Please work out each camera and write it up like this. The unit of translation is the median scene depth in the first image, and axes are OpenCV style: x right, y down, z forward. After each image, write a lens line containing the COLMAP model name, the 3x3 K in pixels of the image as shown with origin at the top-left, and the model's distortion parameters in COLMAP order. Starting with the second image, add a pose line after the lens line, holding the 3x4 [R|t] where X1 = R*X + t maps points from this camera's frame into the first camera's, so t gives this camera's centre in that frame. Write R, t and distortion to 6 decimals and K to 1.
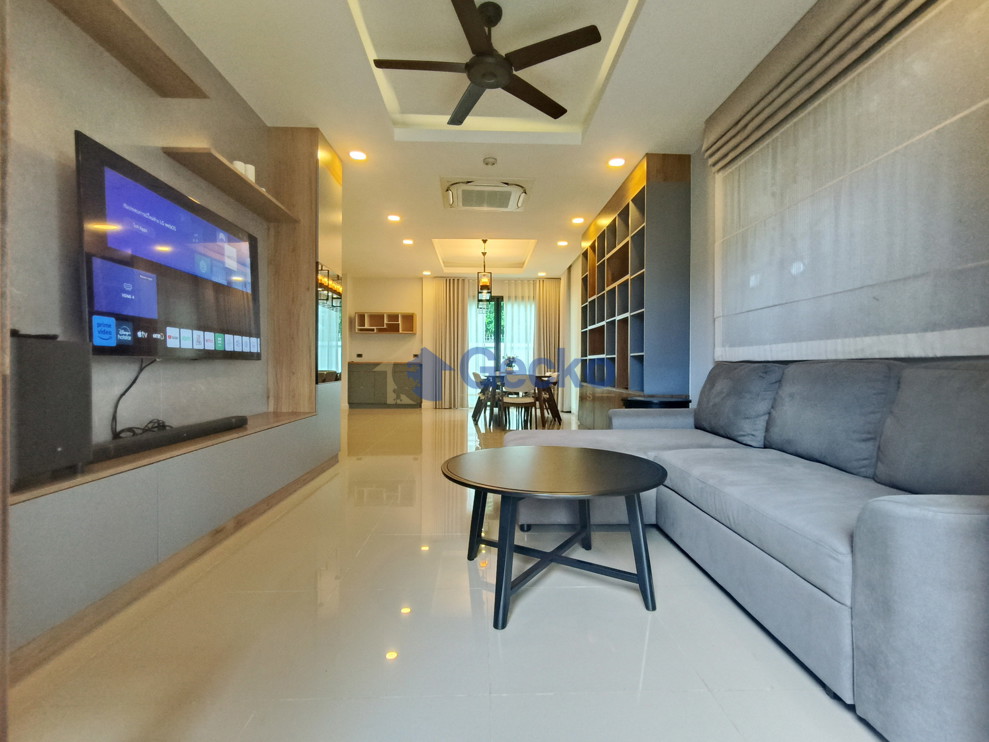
lens RADIAL K [[457.2, 0, 494.5], [0, 457.2, 371.0], [0, 0, 1]] dist [0.000125, -0.000008]
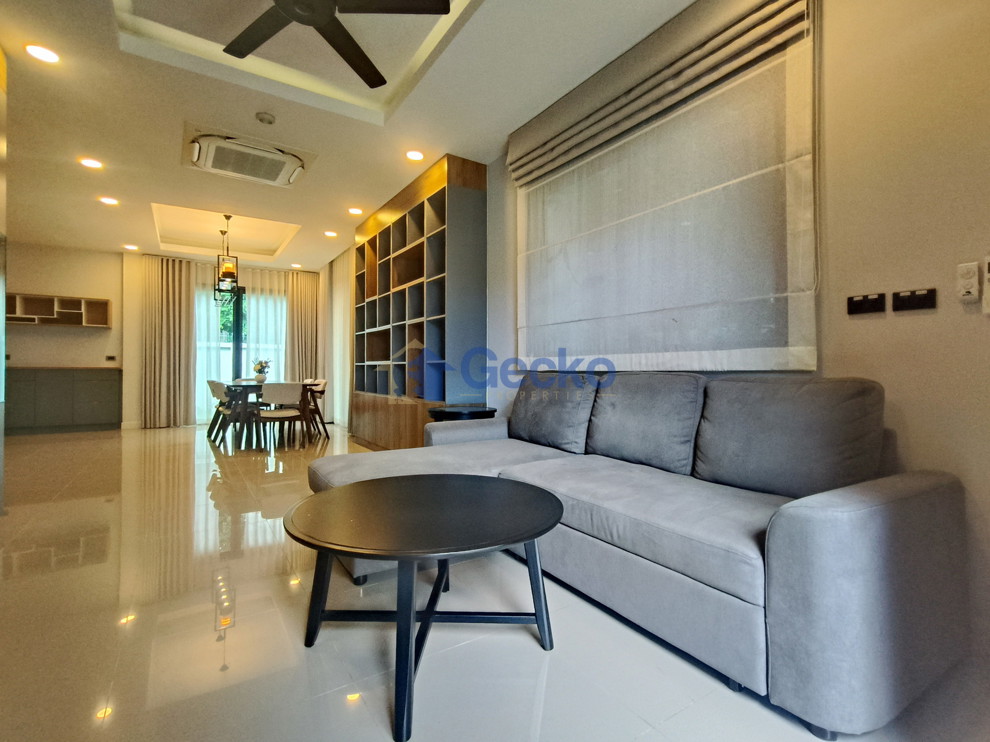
lens RADIAL K [[473.4, 0, 495.0], [0, 473.4, 371.0], [0, 0, 1]] dist [-0.000849, -0.000241]
pose [[0.858224, -0.002940, 0.513268, -0.101001], [0.006793, 0.999961, -0.005632, -0.012575], [-0.513231, 0.008320, 0.858210, 0.102975]]
